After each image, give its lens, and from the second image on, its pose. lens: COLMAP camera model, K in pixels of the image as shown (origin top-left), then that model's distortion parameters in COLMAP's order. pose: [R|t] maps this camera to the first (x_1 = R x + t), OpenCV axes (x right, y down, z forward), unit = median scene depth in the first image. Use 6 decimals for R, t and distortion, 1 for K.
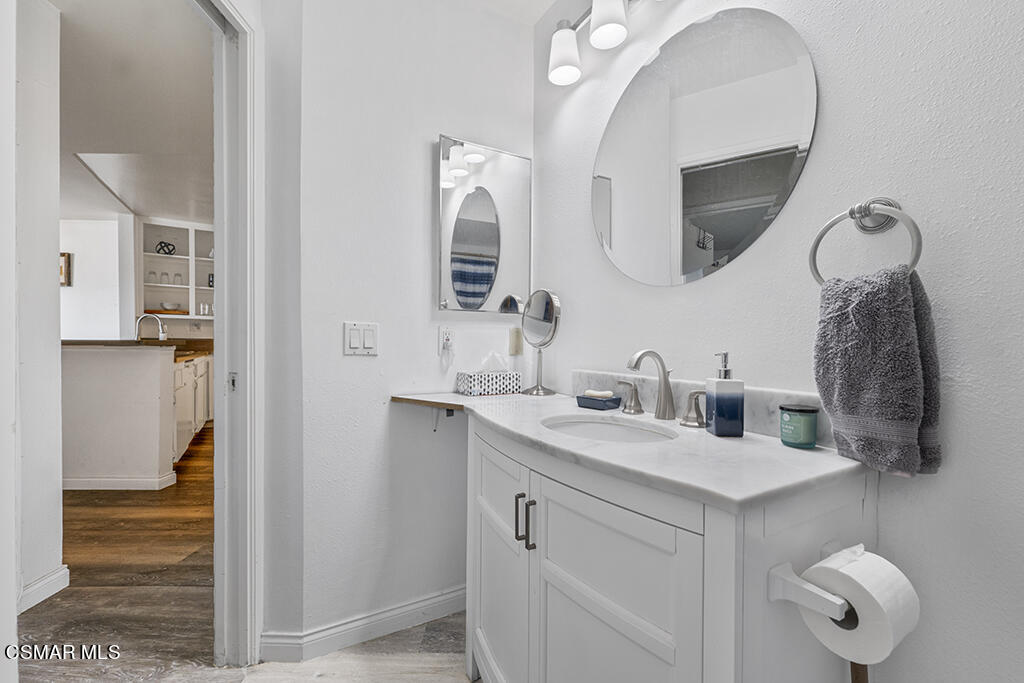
lens RADIAL K [[427.6, 0, 512.0], [0, 427.6, 341.5], [0, 0, 1]] dist [0.002553, 0.000390]
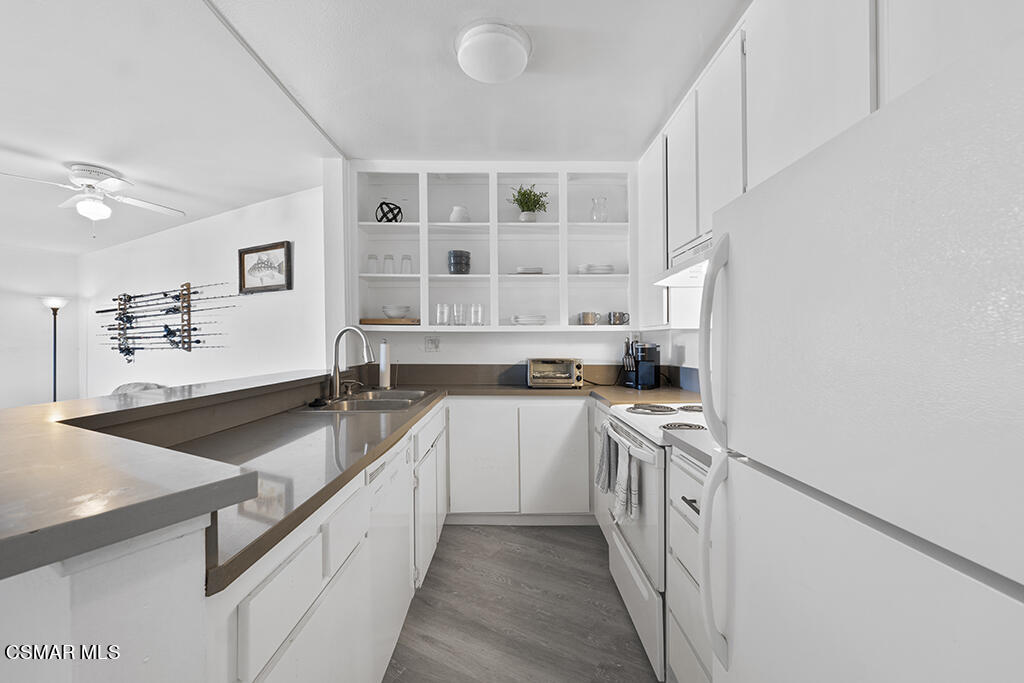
lens RADIAL K [[427.6, 0, 512.0], [0, 427.6, 341.5], [0, 0, 1]] dist [0.002553, 0.000390]
pose [[0.868919, -0.011095, -0.494831, -0.369829], [0.006861, 0.999923, -0.010370, -0.033464], [0.494907, 0.005616, 0.868928, 0.570259]]
